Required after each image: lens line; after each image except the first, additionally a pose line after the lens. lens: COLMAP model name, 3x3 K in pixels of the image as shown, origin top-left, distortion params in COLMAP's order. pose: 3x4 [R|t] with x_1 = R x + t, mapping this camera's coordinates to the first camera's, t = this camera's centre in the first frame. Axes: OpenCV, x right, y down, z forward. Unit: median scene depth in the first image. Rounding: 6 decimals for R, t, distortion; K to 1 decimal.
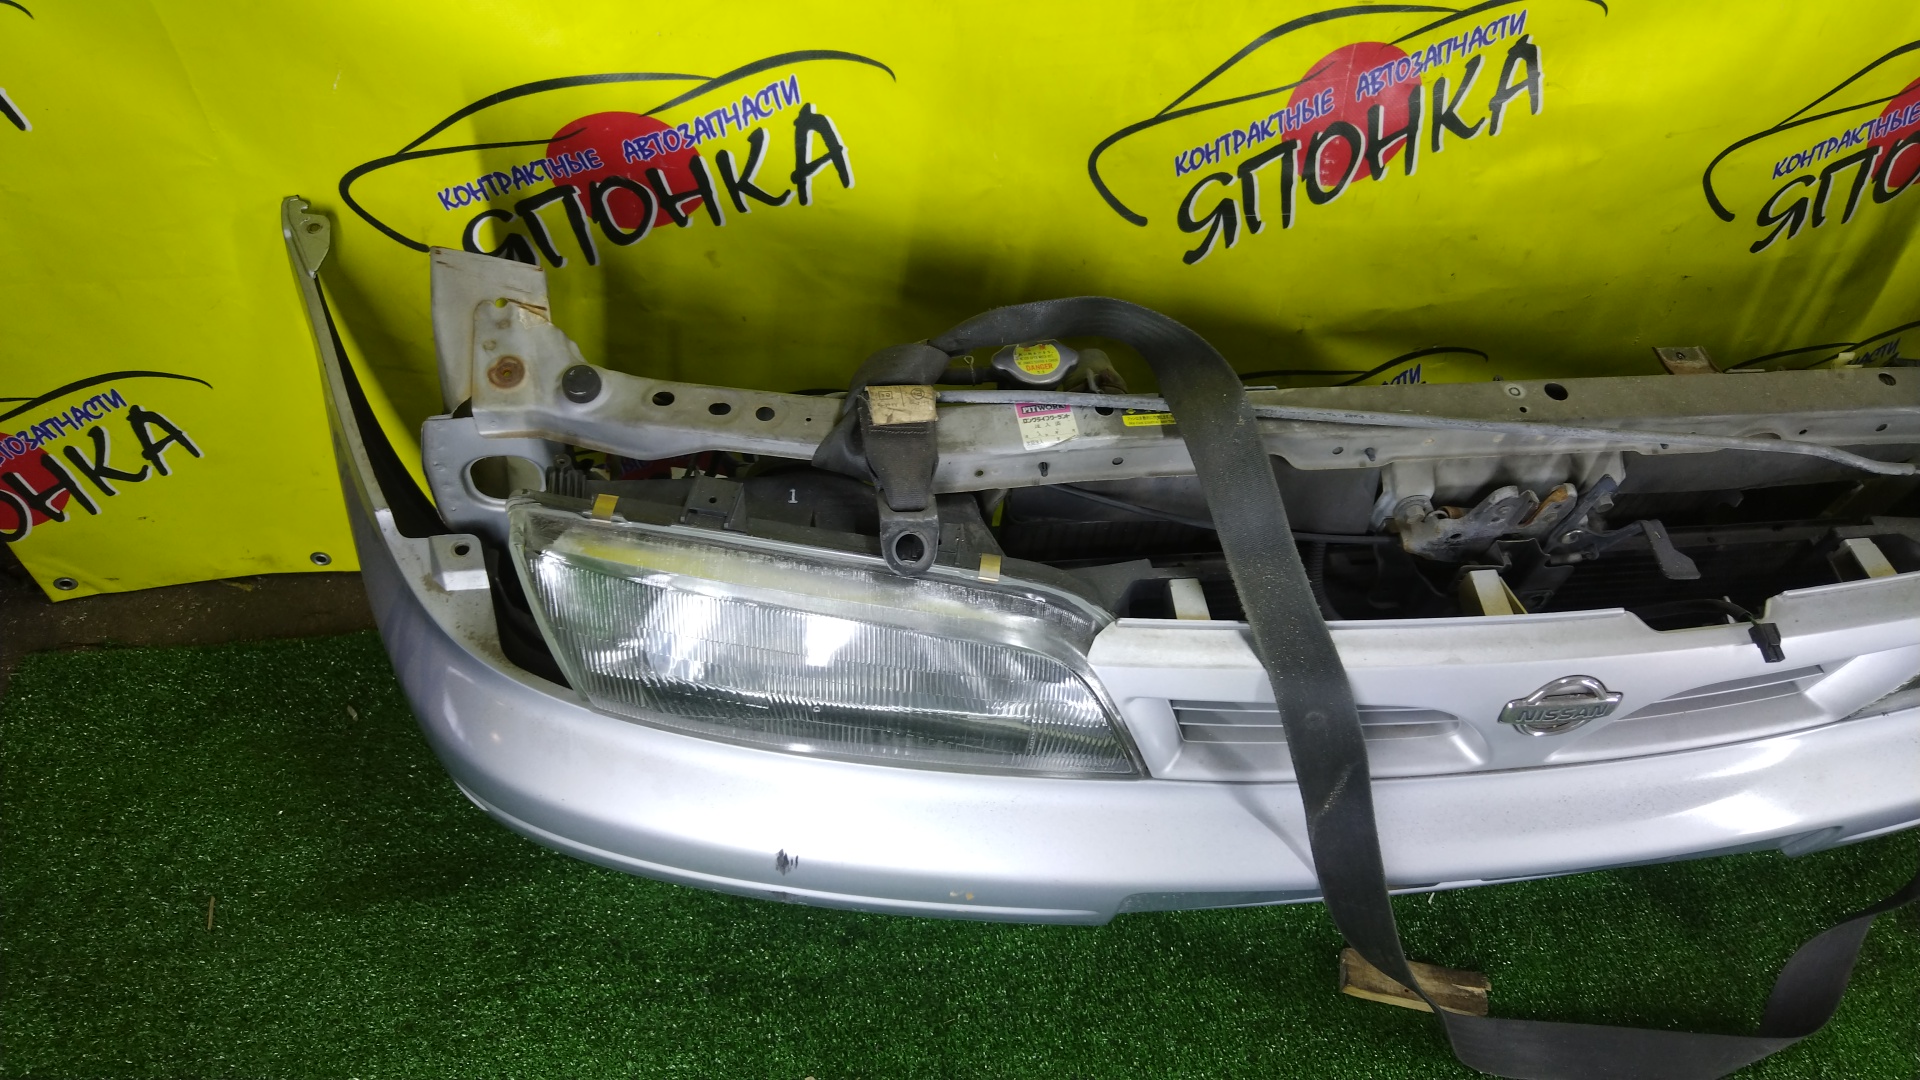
lens RADIAL K [[1318.0, 0, 962.5], [0, 1318.0, 542.4], [0, 0, 1]] dist [-0.015274, 0.021997]
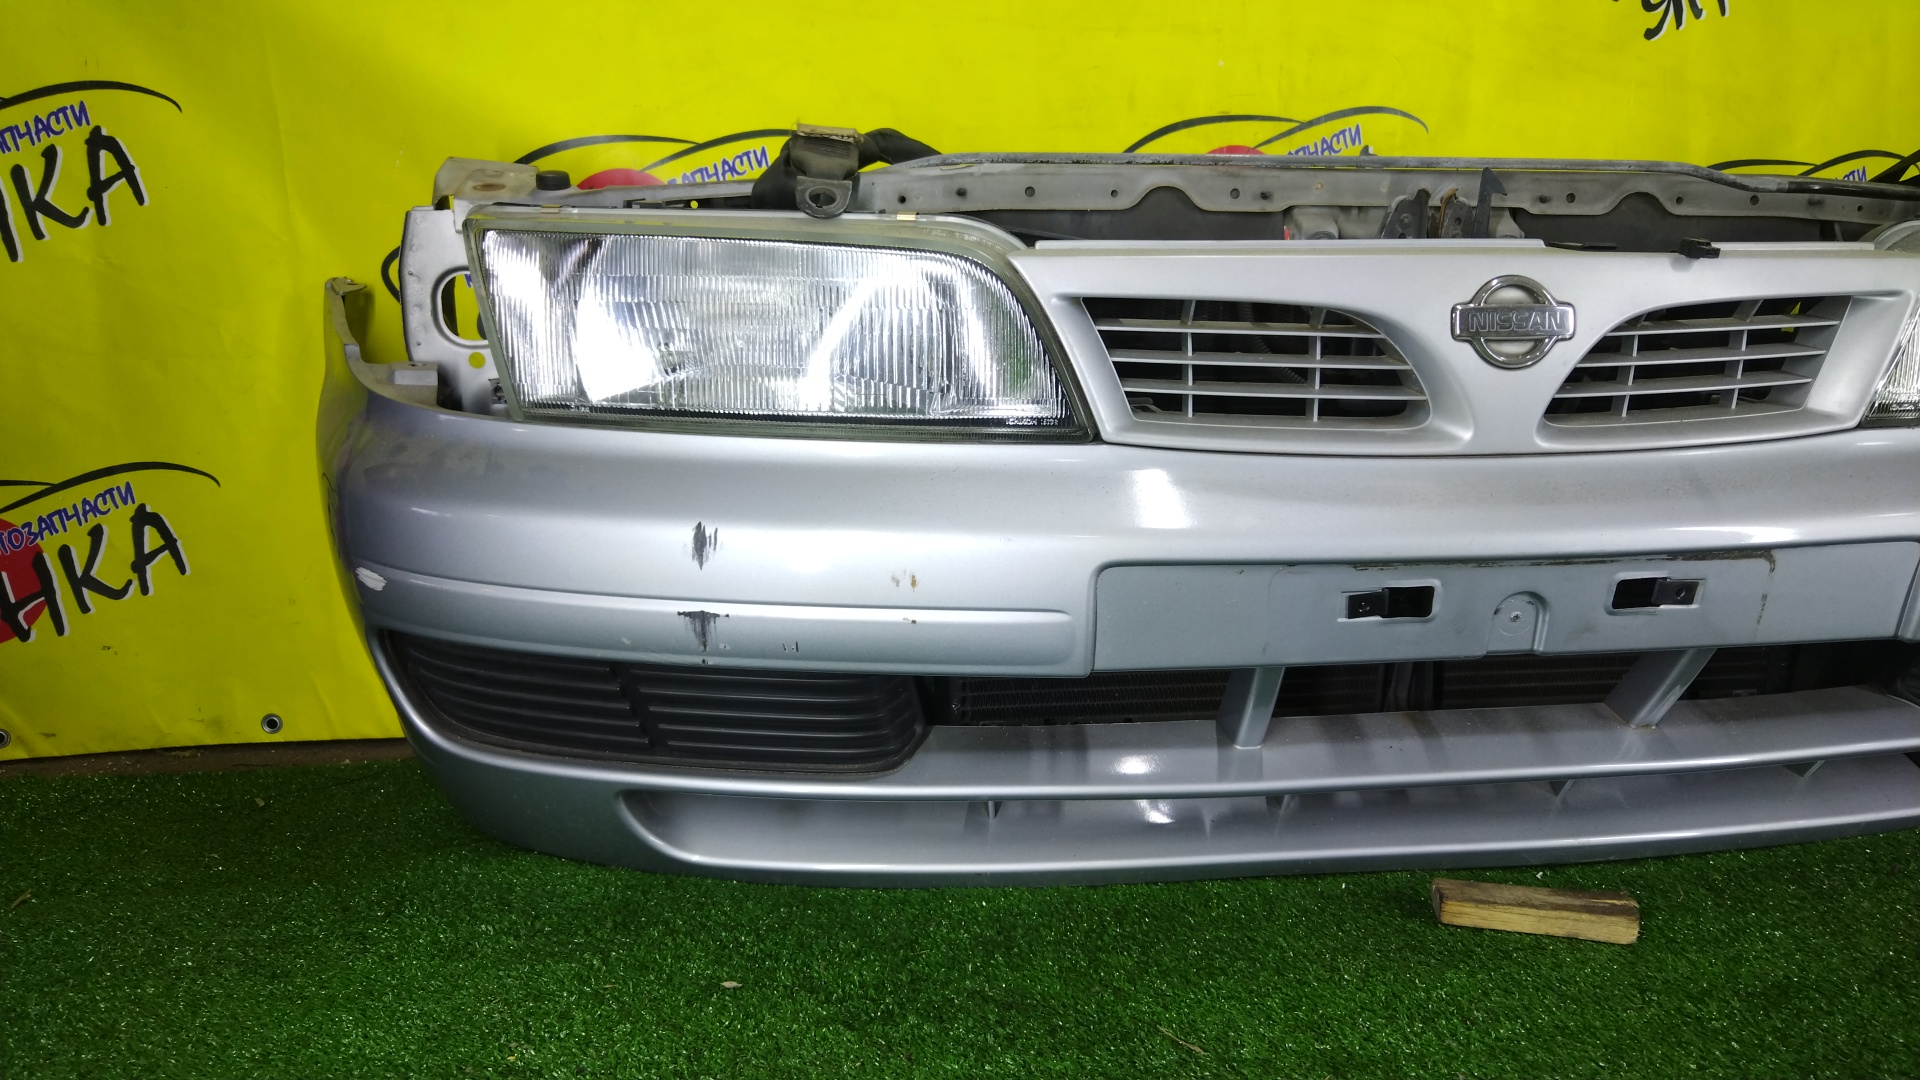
lens RADIAL K [[1318.0, 0, 959.2], [0, 1318.0, 533.9], [0, 0, 1]] dist [-0.015274, 0.021997]
pose [[0.996552, -0.080440, -0.020314, 0.045312], [0.048654, 0.764958, -0.642240, 0.652043], [0.067201, 0.639038, 0.766234, 0.261551]]
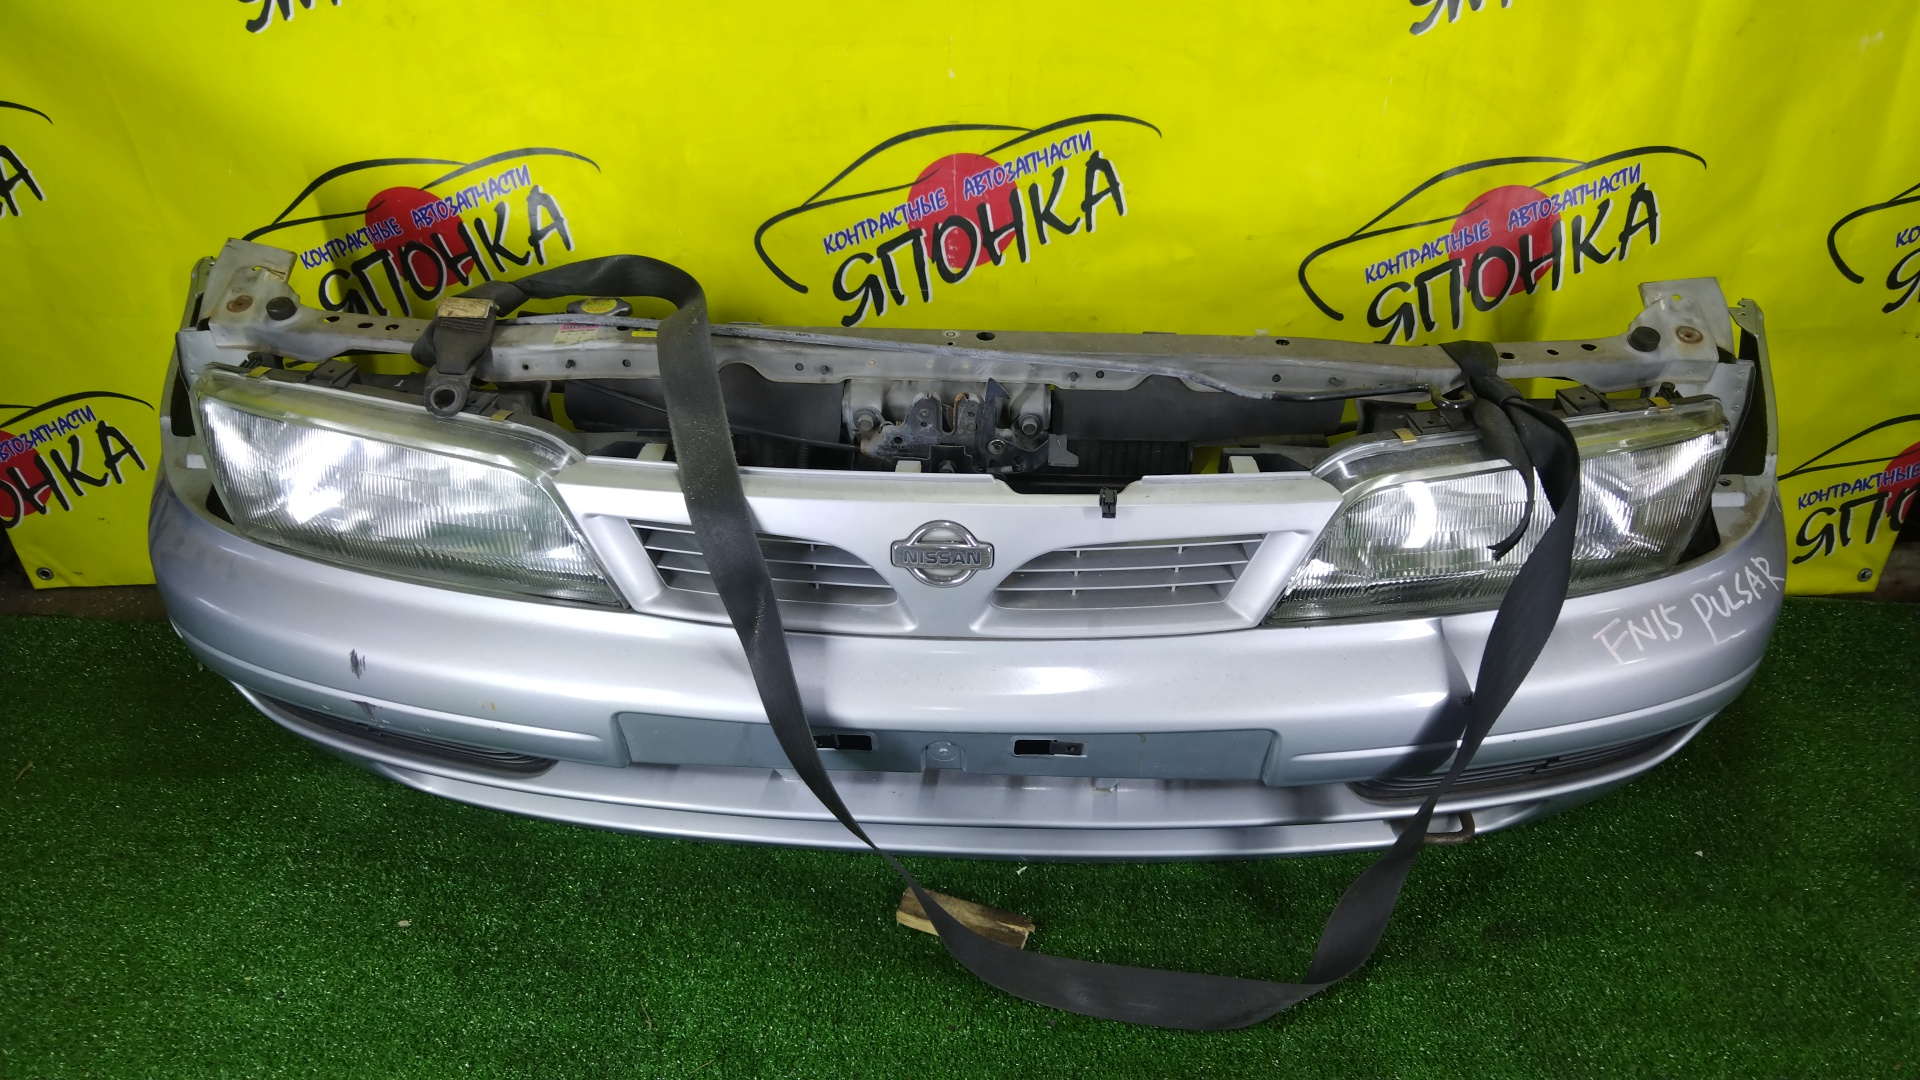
lens RADIAL K [[1318.0, 0, 957.3], [0, 1318.0, 536.8], [0, 0, 1]] dist [-0.015274, 0.021997]
pose [[0.982340, 0.028716, -0.184886, 0.536784], [-0.084794, 0.949178, -0.303101, 0.370437], [0.166786, 0.313426, 0.934851, -0.109112]]
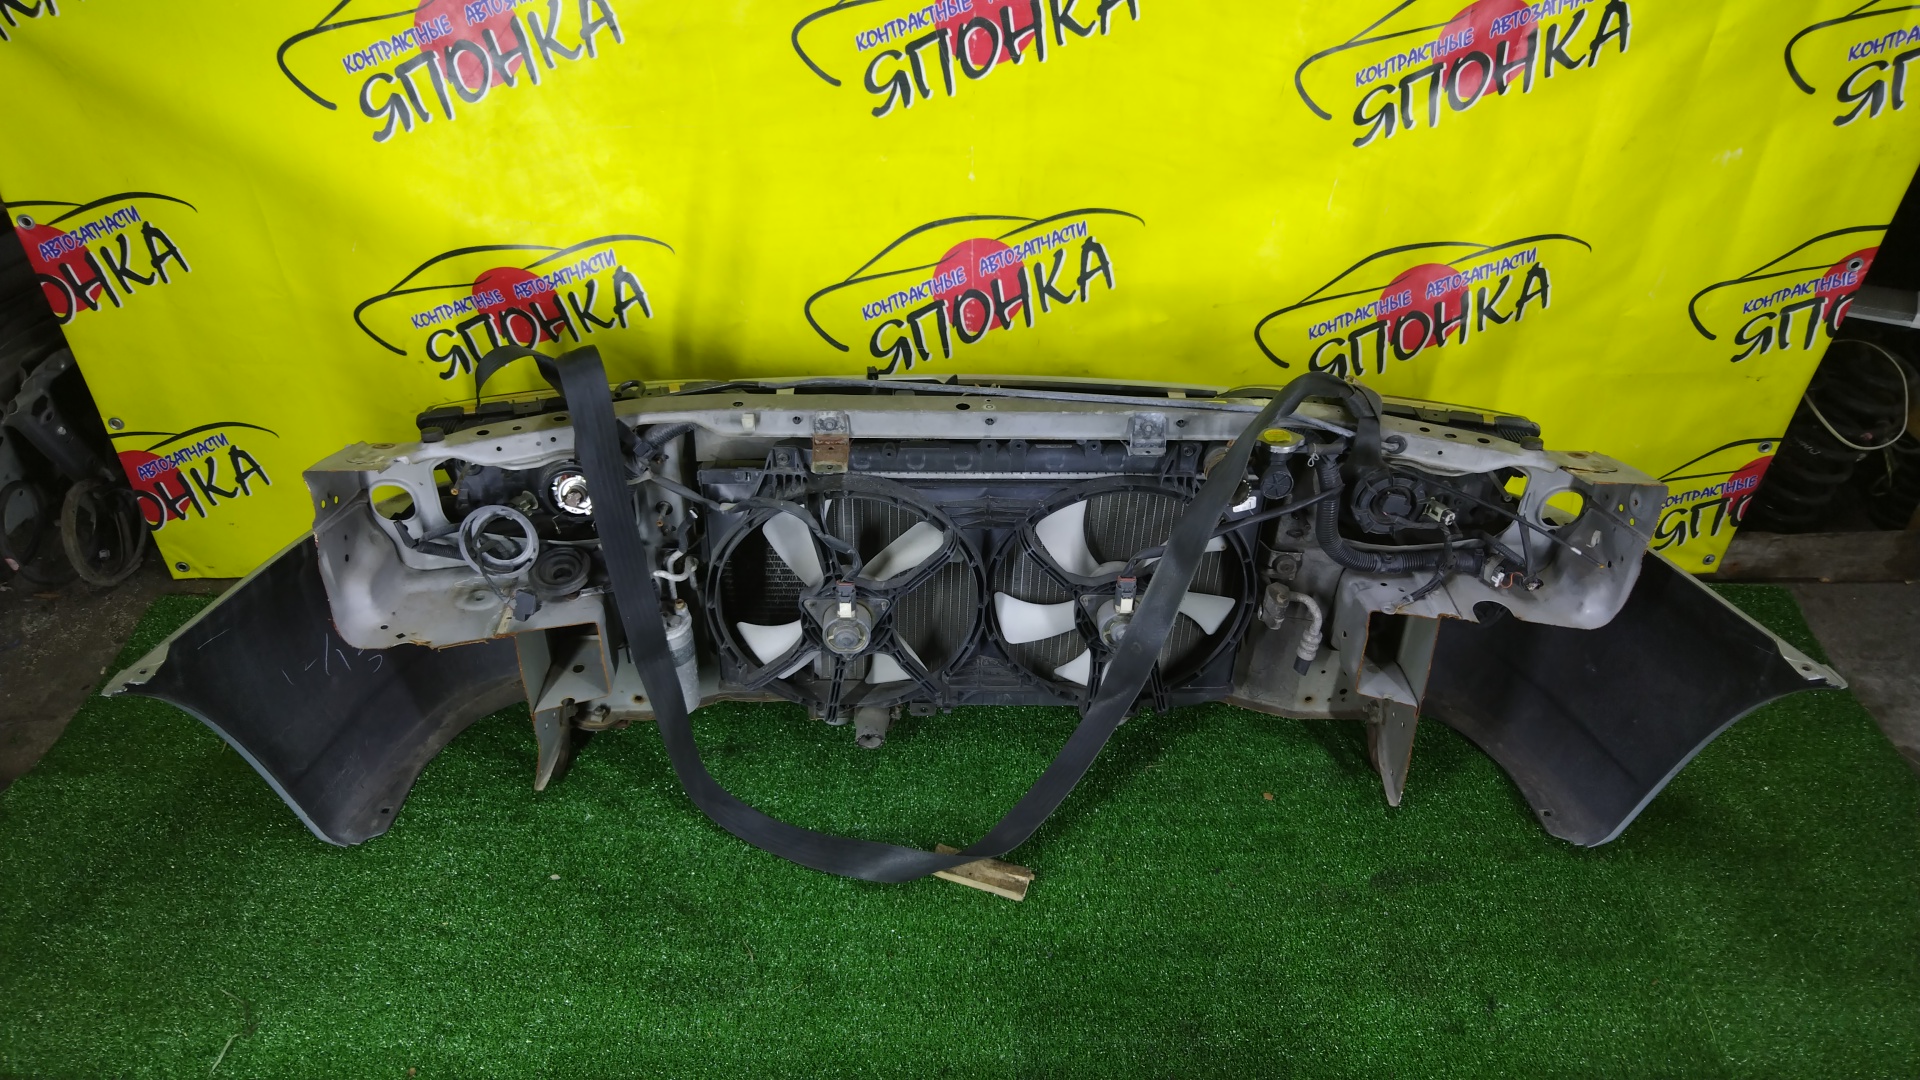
lens RADIAL K [[1318.0, 0, 966.0], [0, 1318.0, 539.7], [0, 0, 1]] dist [-0.015274, 0.021997]
pose [[0.987417, 0.053462, -0.148825, 0.525927], [-0.078470, 0.982726, -0.167607, 0.229878], [0.137294, 0.177176, 0.974556, -0.457873]]
